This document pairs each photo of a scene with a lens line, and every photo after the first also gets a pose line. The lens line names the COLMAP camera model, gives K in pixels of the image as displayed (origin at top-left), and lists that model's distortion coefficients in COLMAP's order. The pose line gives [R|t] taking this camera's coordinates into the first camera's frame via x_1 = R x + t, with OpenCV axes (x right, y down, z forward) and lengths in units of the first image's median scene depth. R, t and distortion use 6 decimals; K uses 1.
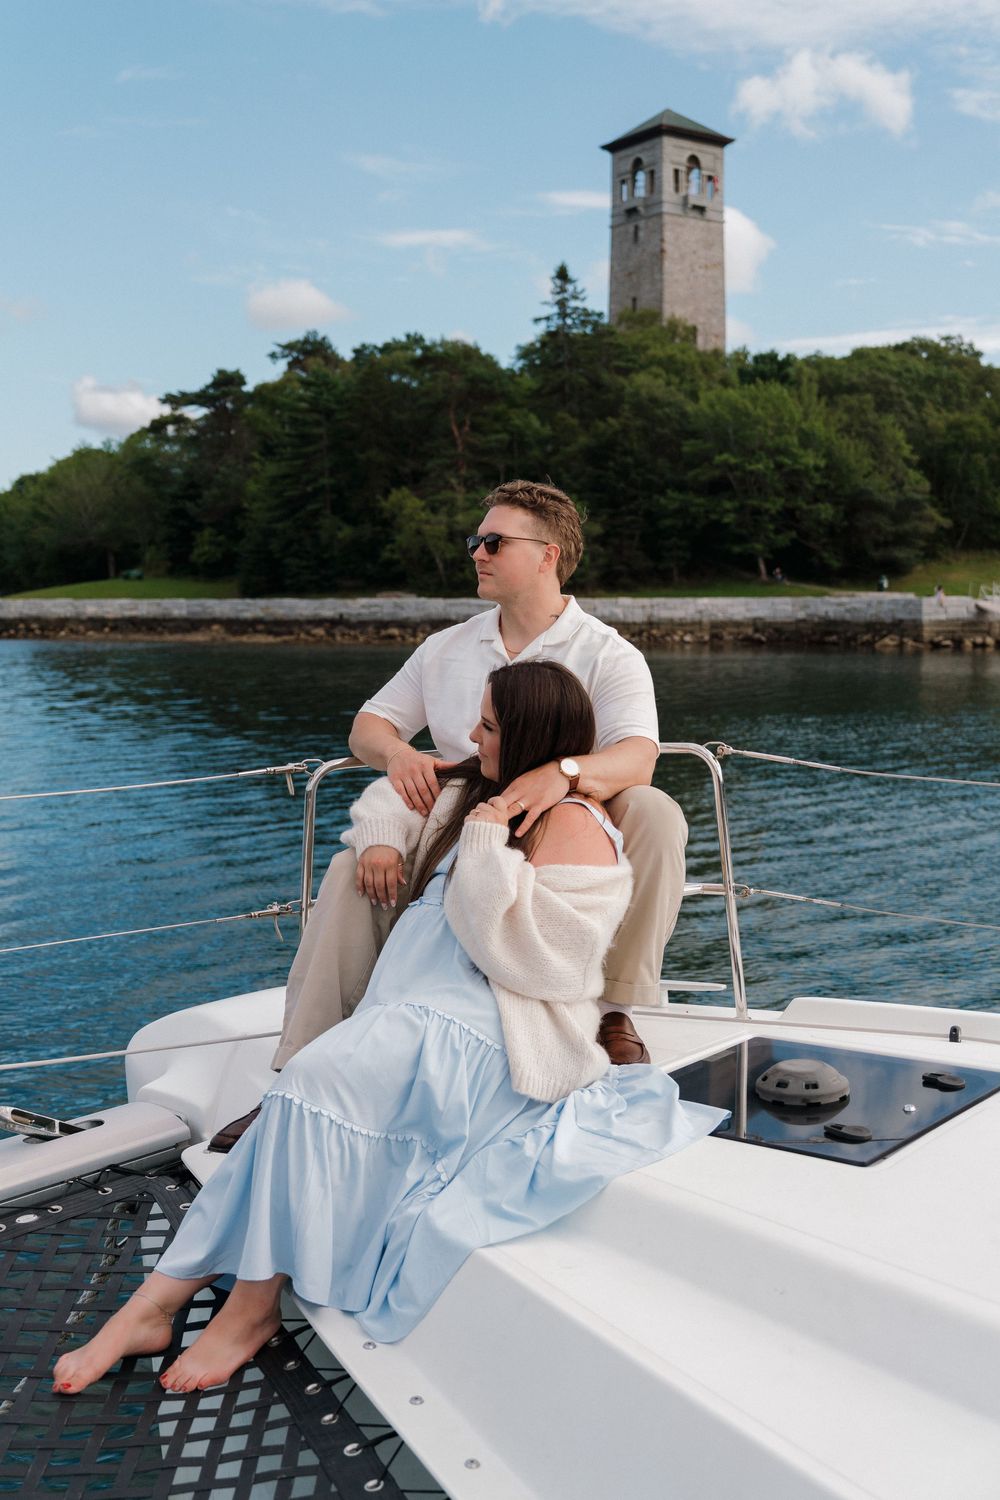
lens RADIAL K [[1440.1, 0, 485.5], [0, 1440.1, 741.3], [0, 0, 1]] dist [-0.004141, 0.000000]
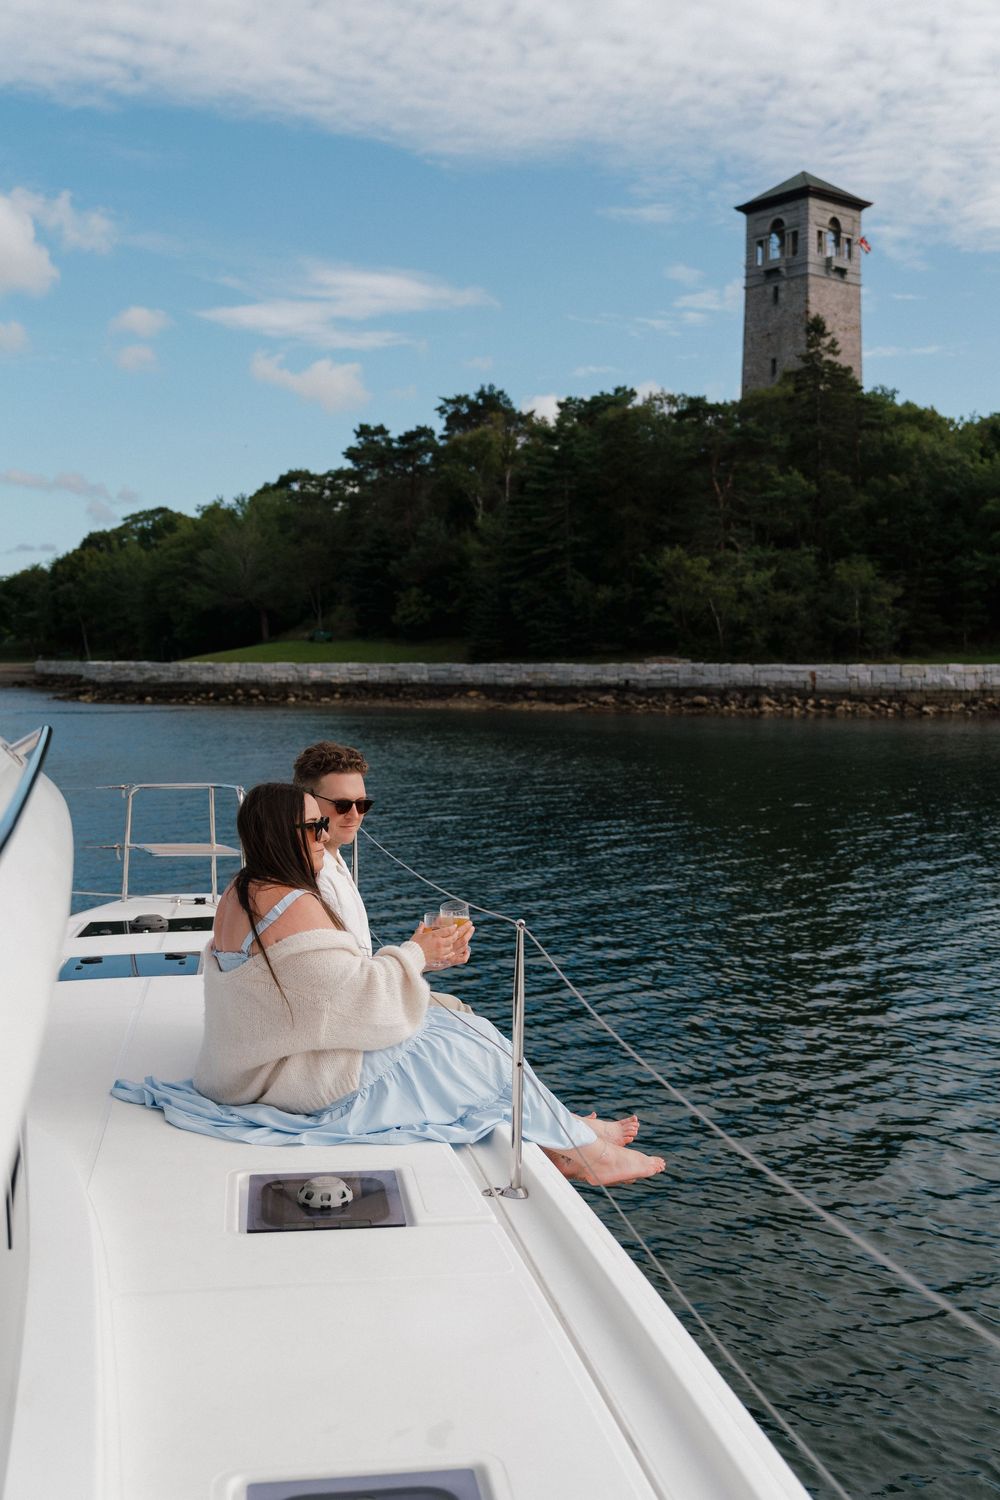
lens RADIAL K [[1406.7, 0, 500.4], [0, 1406.7, 748.9], [0, 0, 1]] dist [-0.002559, 0.000000]
pose [[0.997913, -0.000826, 0.064573, -0.223002], [0.003150, 0.999350, -0.035900, -0.010541], [-0.064502, 0.036029, 0.997267, 0.091585]]
